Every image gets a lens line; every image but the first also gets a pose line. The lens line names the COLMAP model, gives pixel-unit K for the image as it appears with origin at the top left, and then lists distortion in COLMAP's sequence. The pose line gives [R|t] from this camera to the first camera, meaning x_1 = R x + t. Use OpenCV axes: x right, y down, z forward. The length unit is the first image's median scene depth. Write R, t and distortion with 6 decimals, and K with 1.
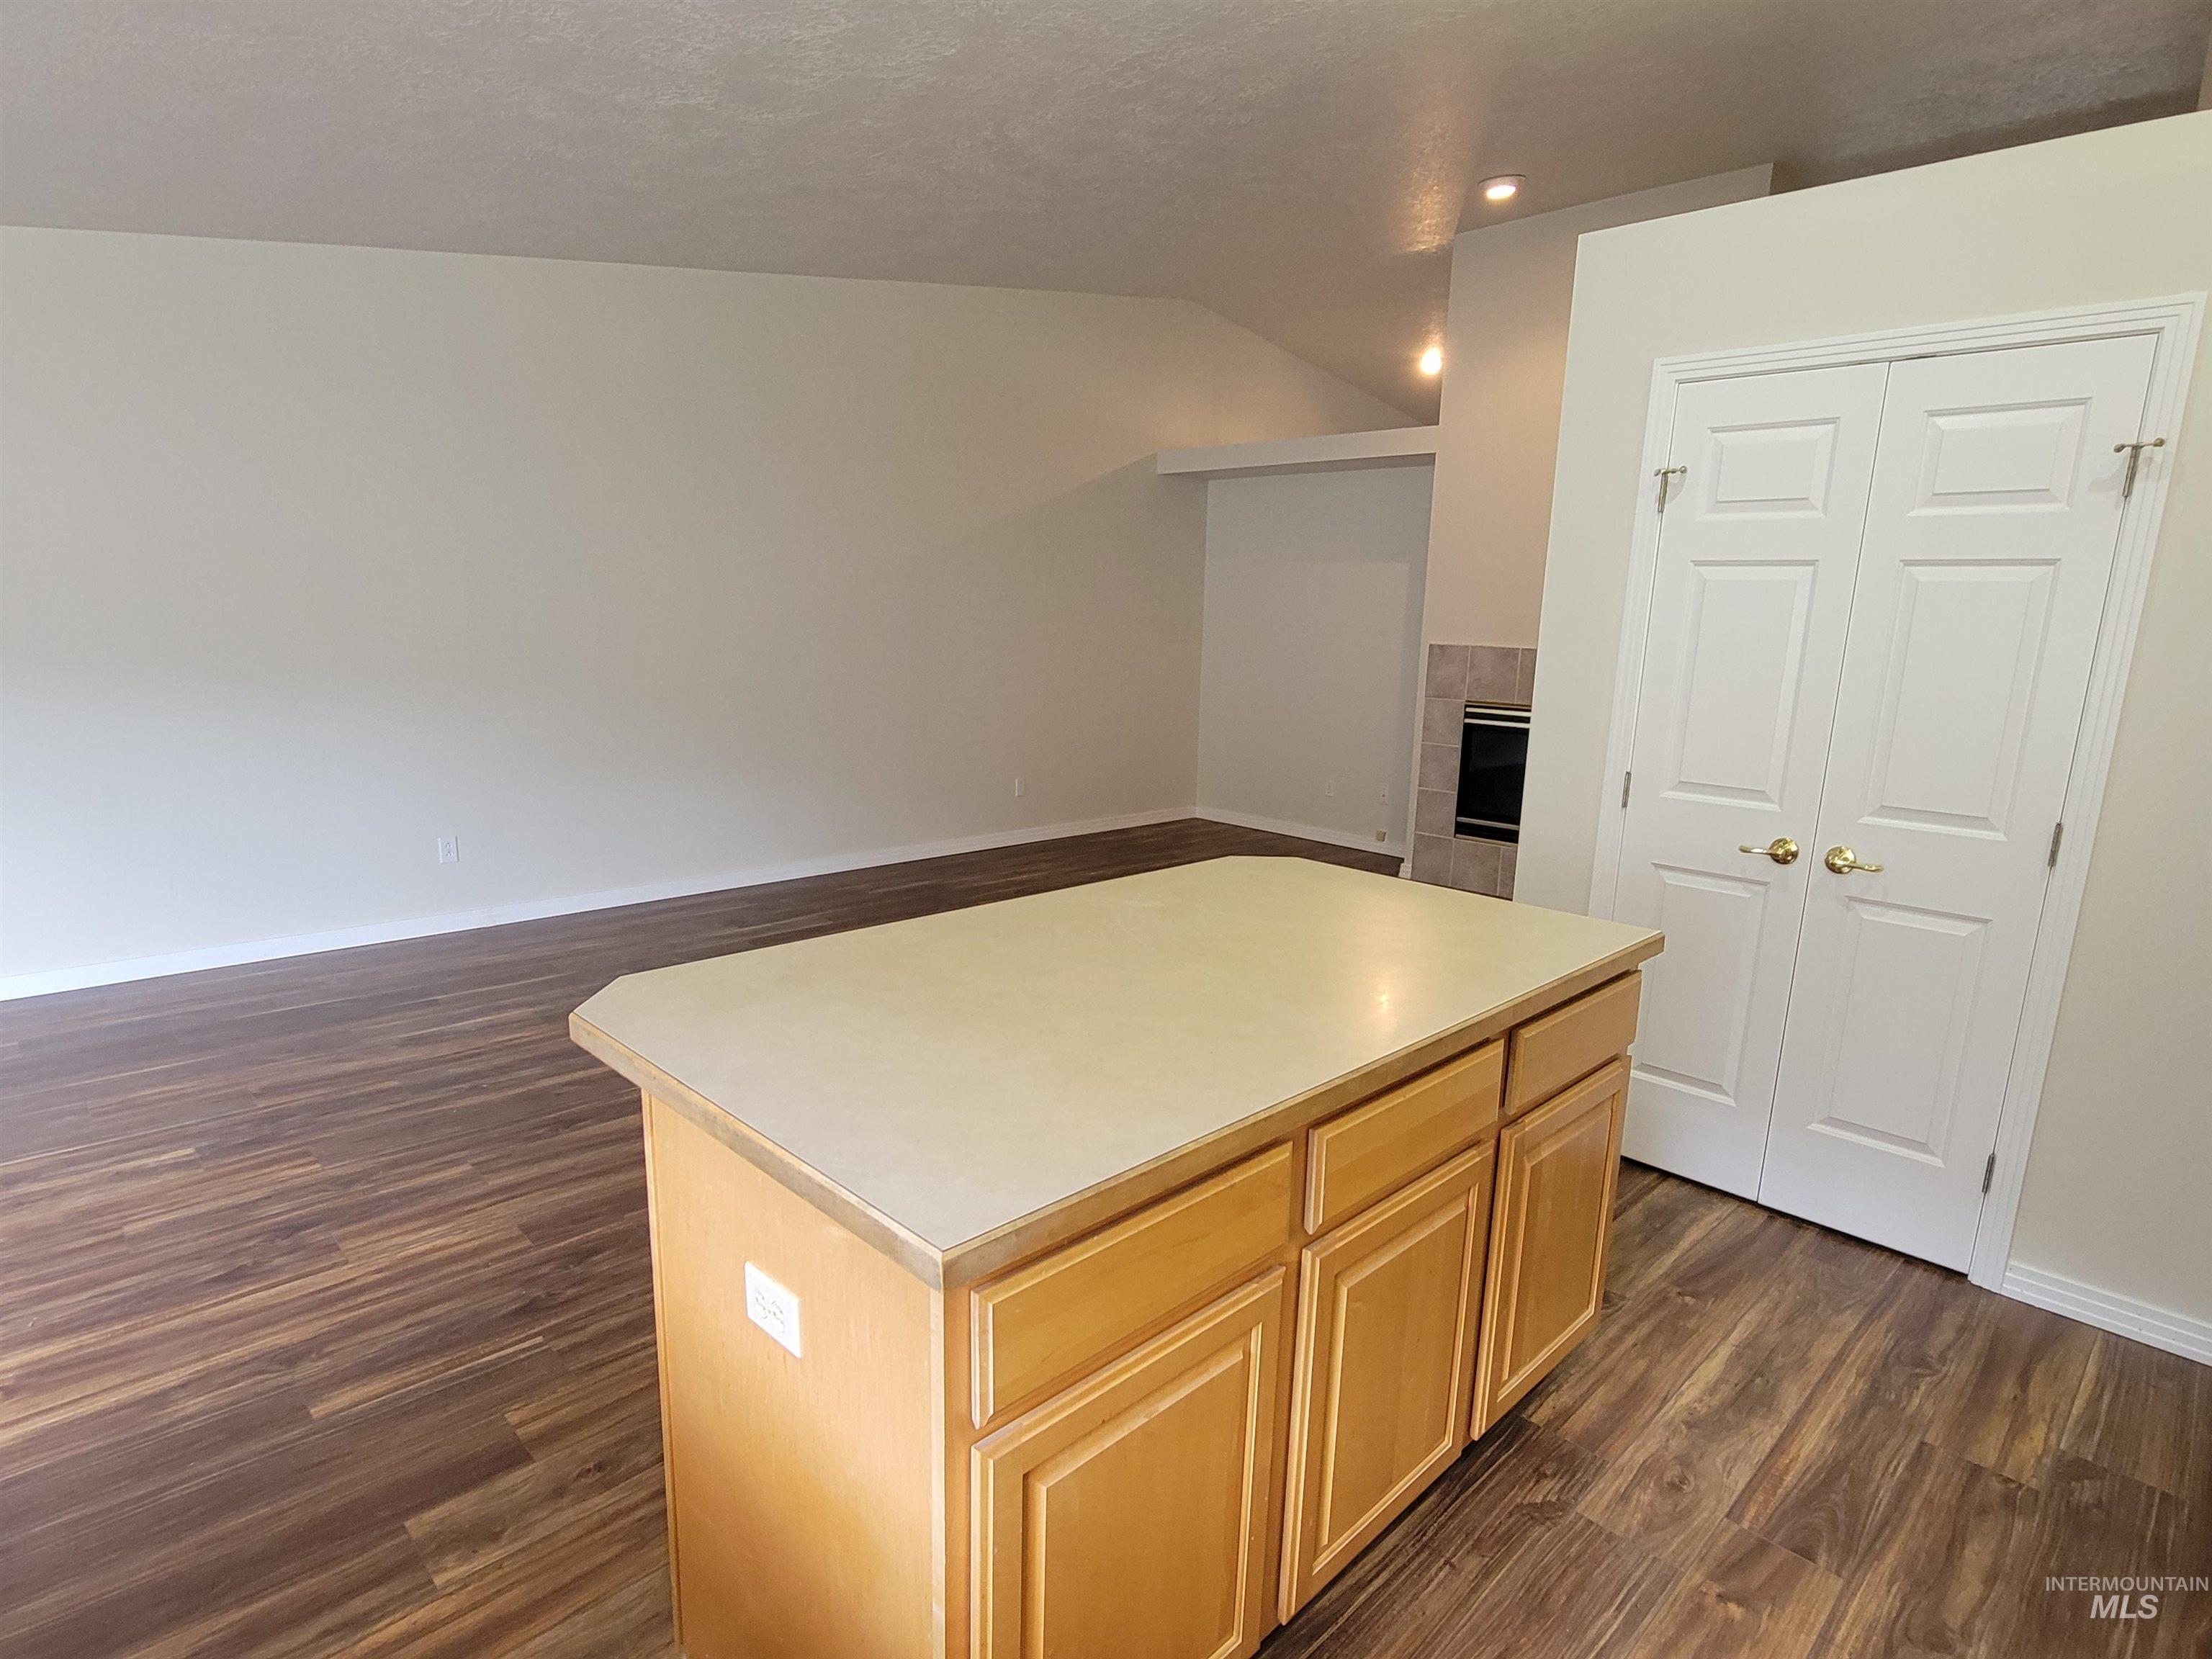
lens RADIAL K [[1182.9, 0, 1108.5], [0, 1182.9, 864.0], [0, 0, 1]] dist [-0.002291, -0.000459]
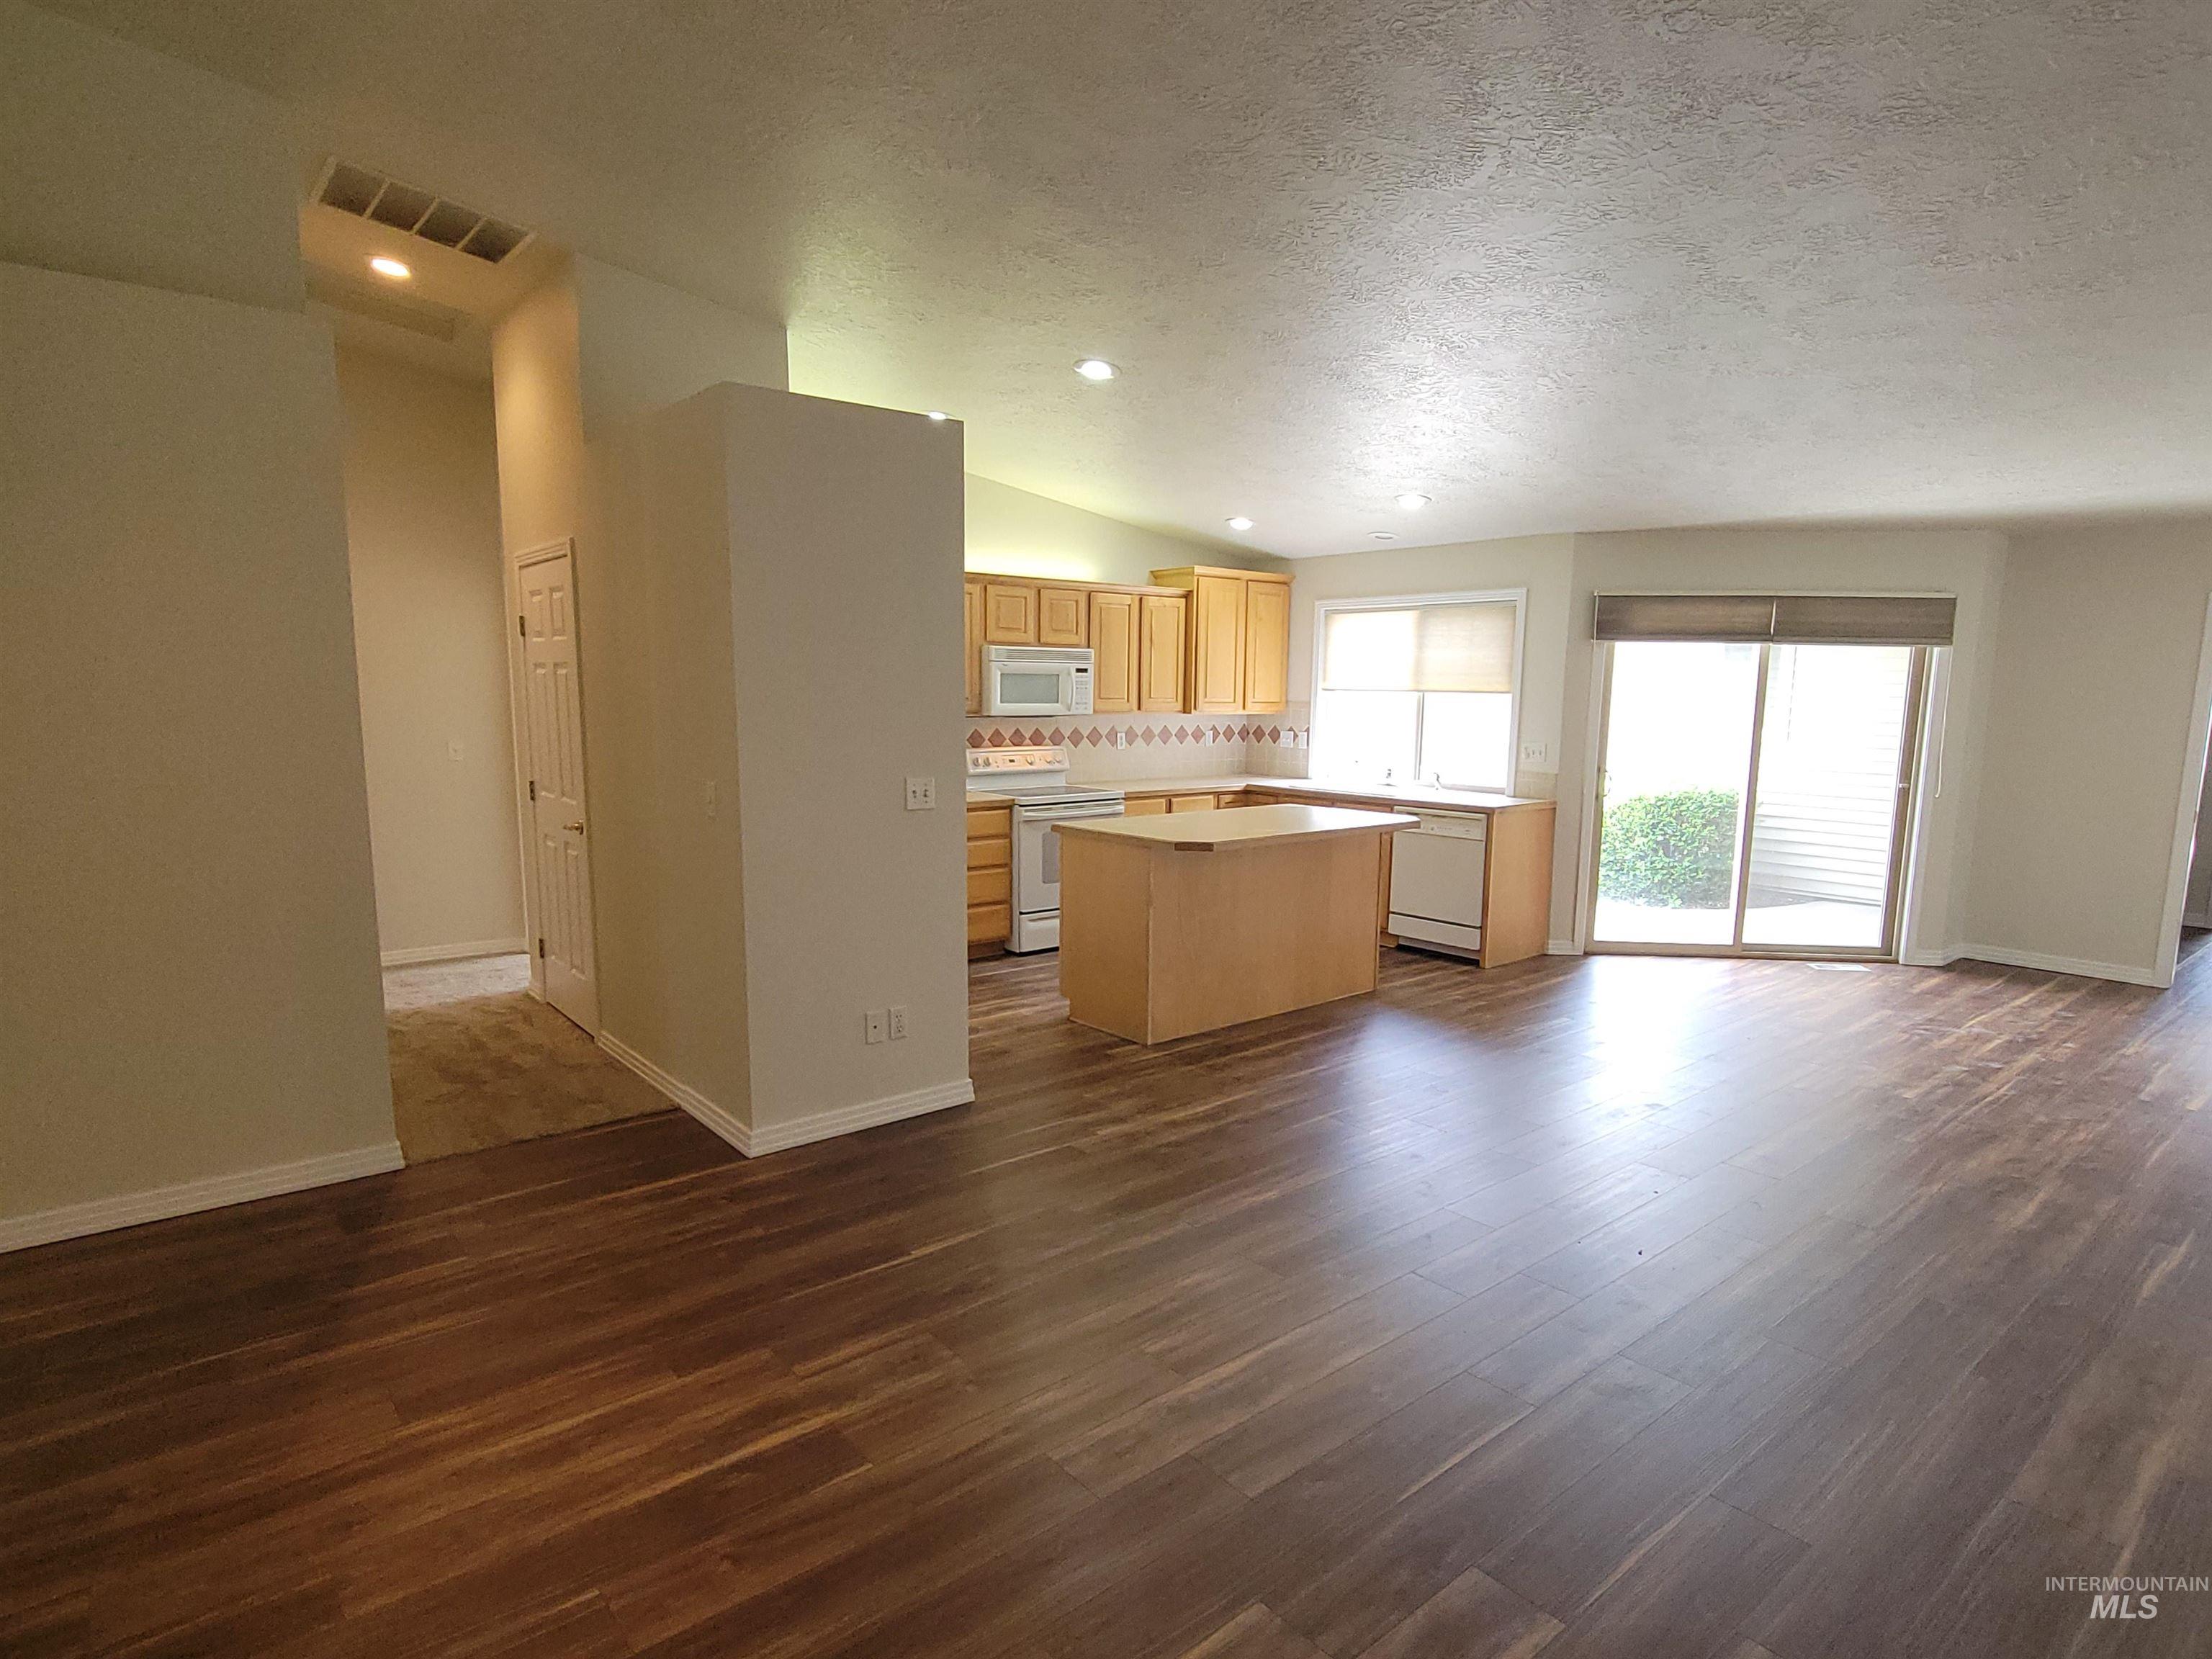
lens RADIAL K [[1205.5, 0, 1106.4], [0, 1205.5, 863.1], [0, 0, 1]] dist [0.000201, 0.000111]
pose [[-0.995697, -0.049013, 0.078644, 0.114998], [-0.018282, 0.935895, 0.351805, -0.586599], [-0.090846, 0.348854, -0.932764, 2.606604]]
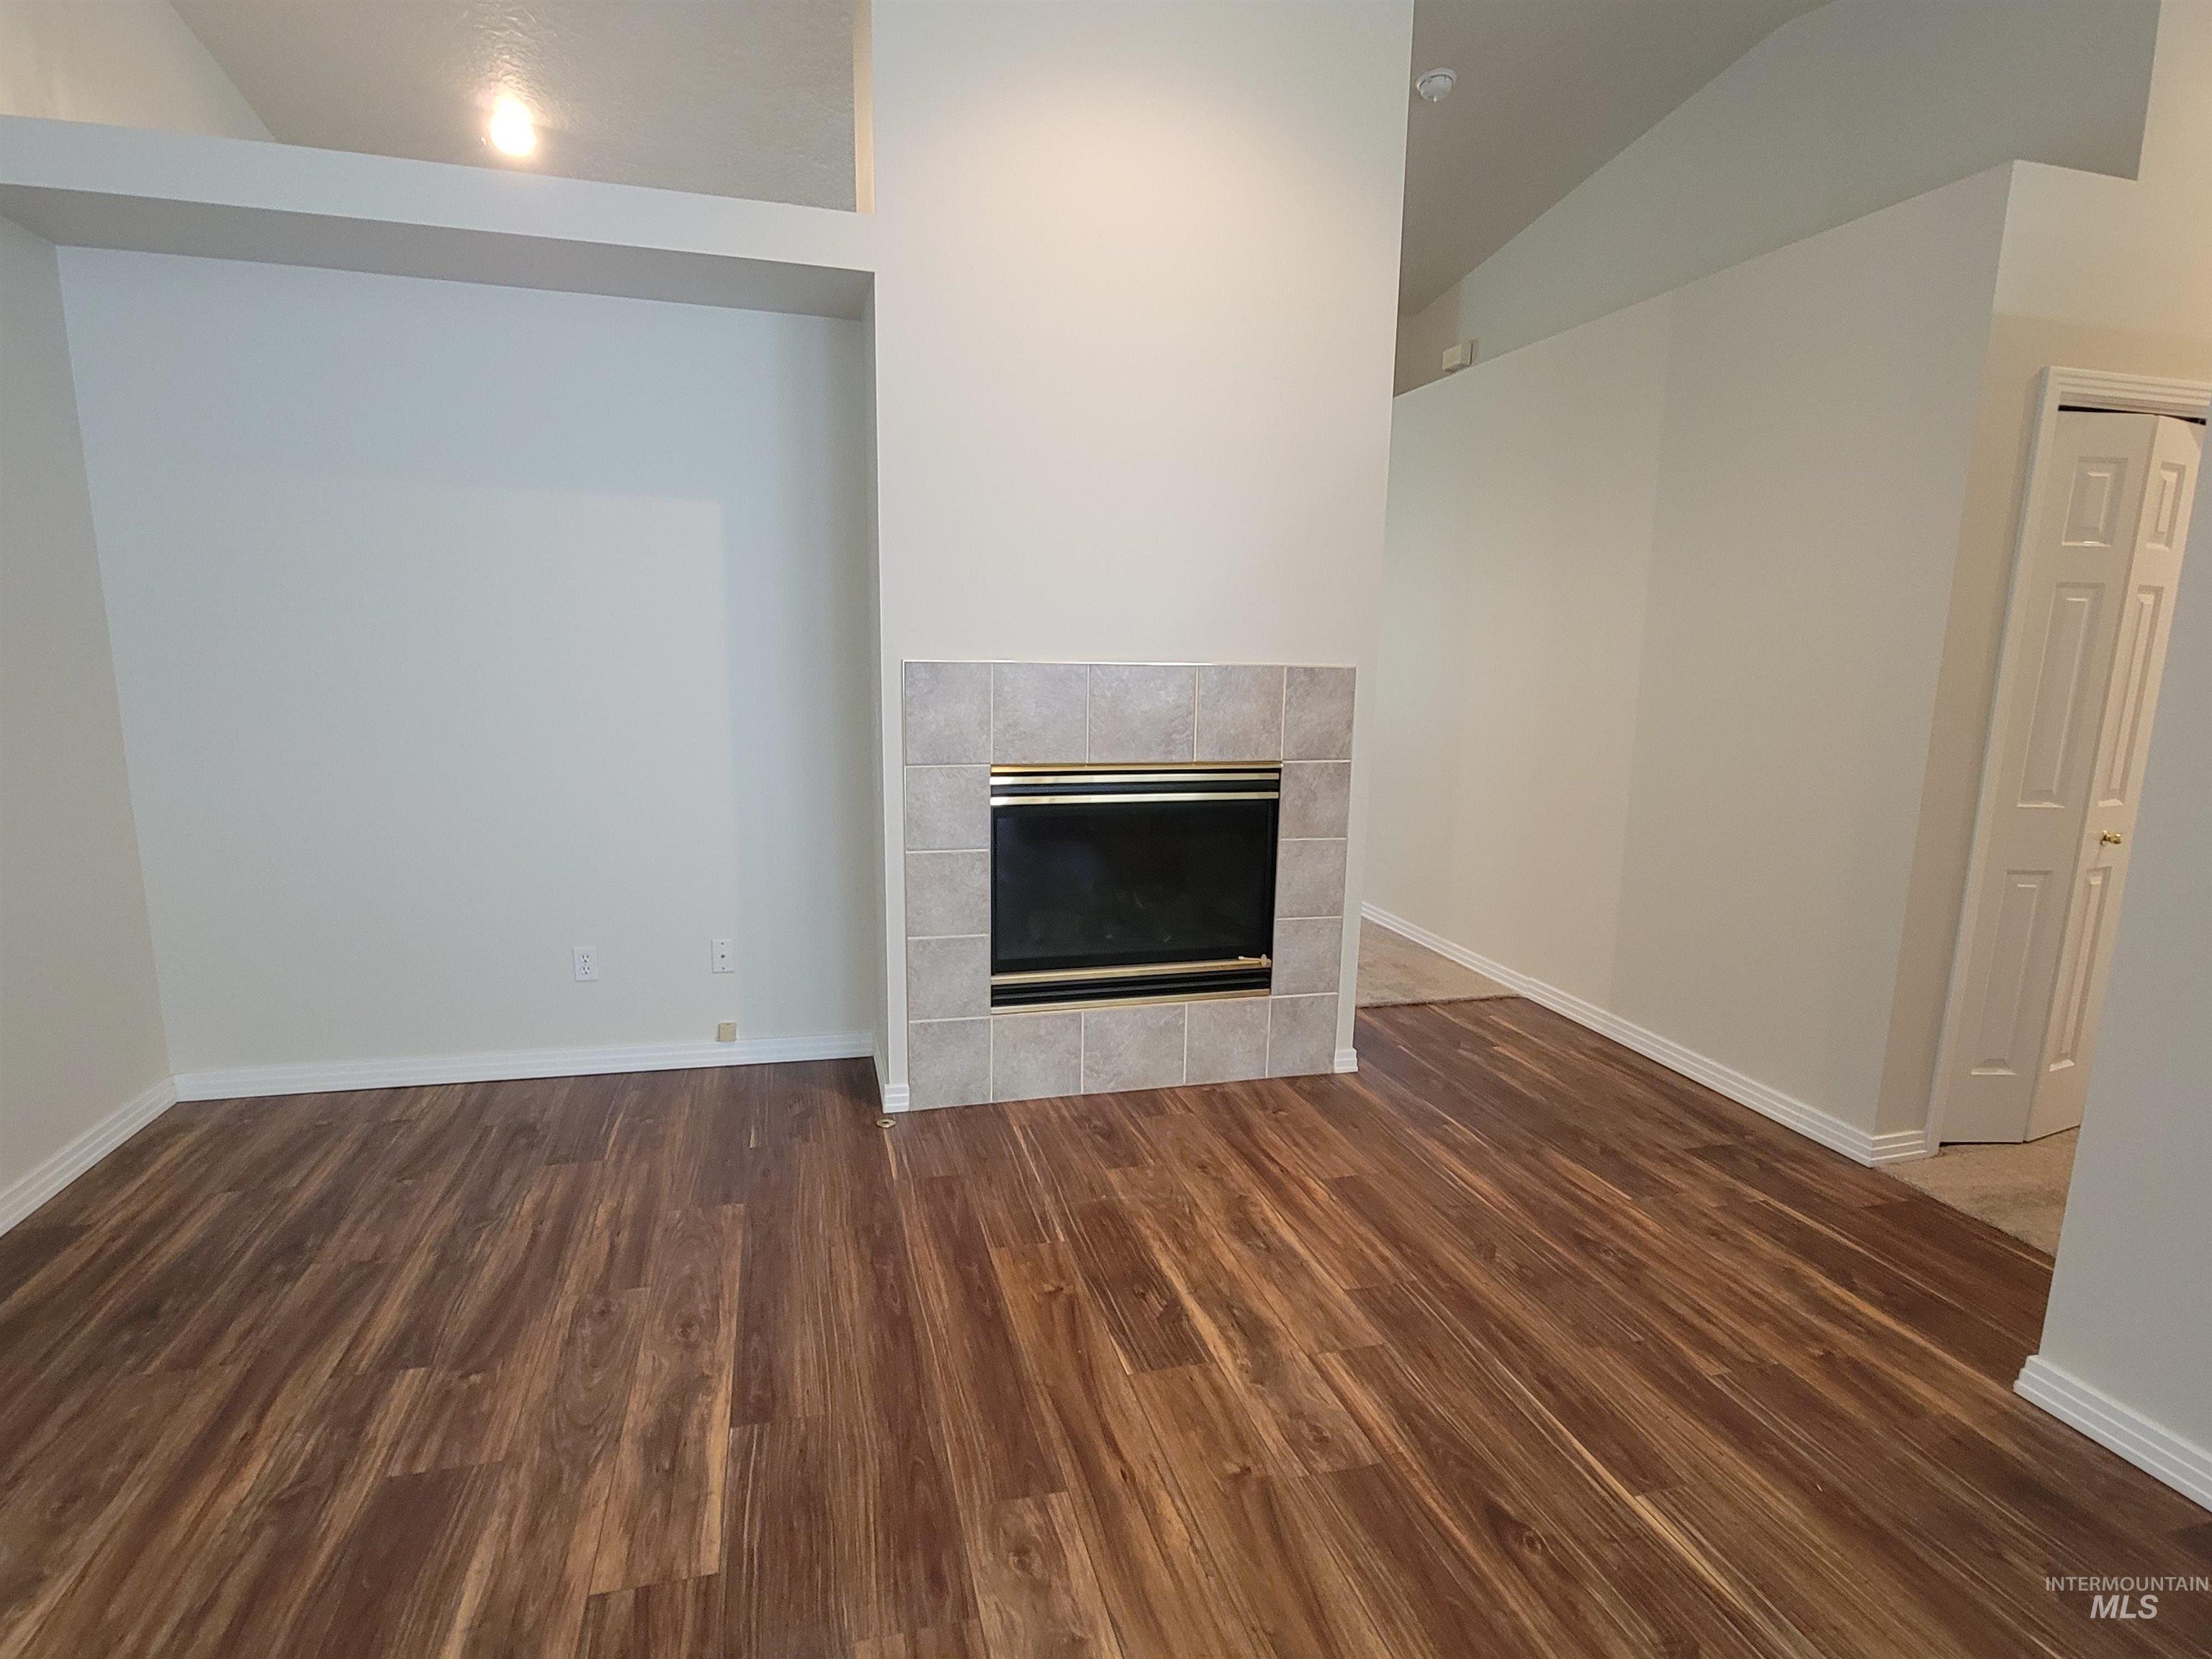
lens RADIAL K [[1182.9, 0, 1108.5], [0, 1182.9, 864.0], [0, 0, 1]] dist [-0.002291, -0.000459]
pose [[0.493420, -0.179164, 0.851139, -0.305366], [0.178746, 0.978556, 0.102363, -0.315111], [-0.851227, 0.101629, 0.514864, 1.541982]]
